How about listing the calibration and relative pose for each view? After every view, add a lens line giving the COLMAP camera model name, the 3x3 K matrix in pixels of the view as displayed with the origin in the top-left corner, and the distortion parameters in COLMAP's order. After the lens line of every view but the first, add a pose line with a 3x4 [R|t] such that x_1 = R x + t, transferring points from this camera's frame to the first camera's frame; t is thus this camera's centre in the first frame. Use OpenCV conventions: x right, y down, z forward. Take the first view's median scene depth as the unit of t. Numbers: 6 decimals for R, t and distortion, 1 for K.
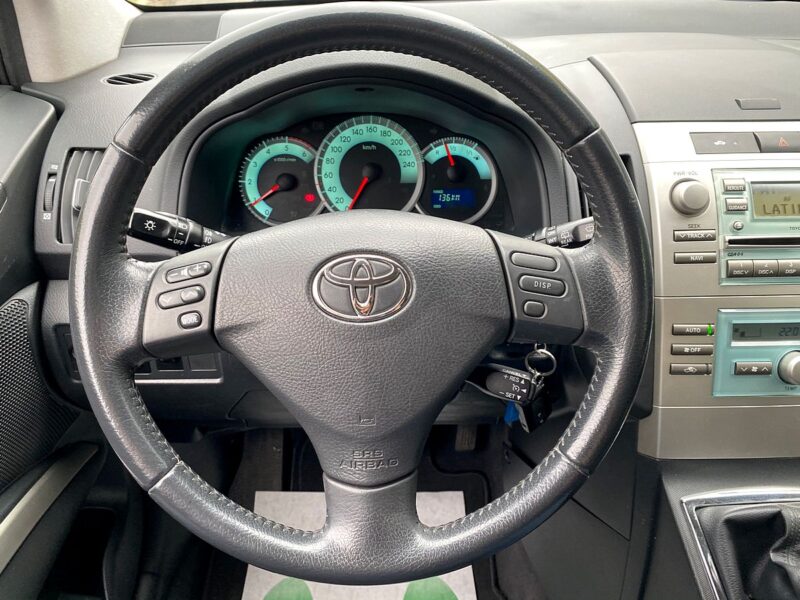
lens RADIAL K [[598.6, 0, 400.0], [0, 598.6, 300.0], [0, 0, 1]] dist [0.000528, -0.005115]
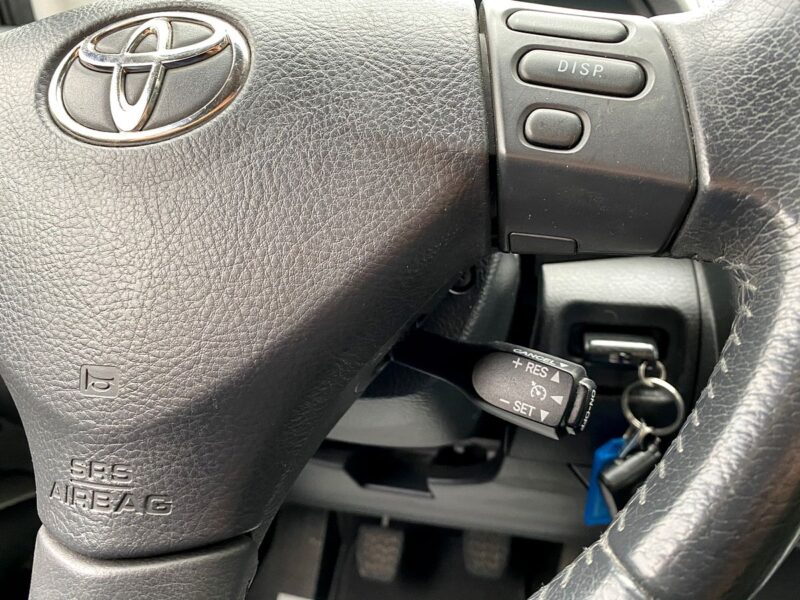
lens RADIAL K [[625.4, 0, 400.0], [0, 625.4, 300.0], [0, 0, 1]] dist [-0.039694, -0.002163]
pose [[0.963324, 0.063027, -0.260835, 0.173064], [-0.108658, 0.980390, -0.164405, 0.137302], [0.245358, 0.186717, 0.951281, 0.458355]]
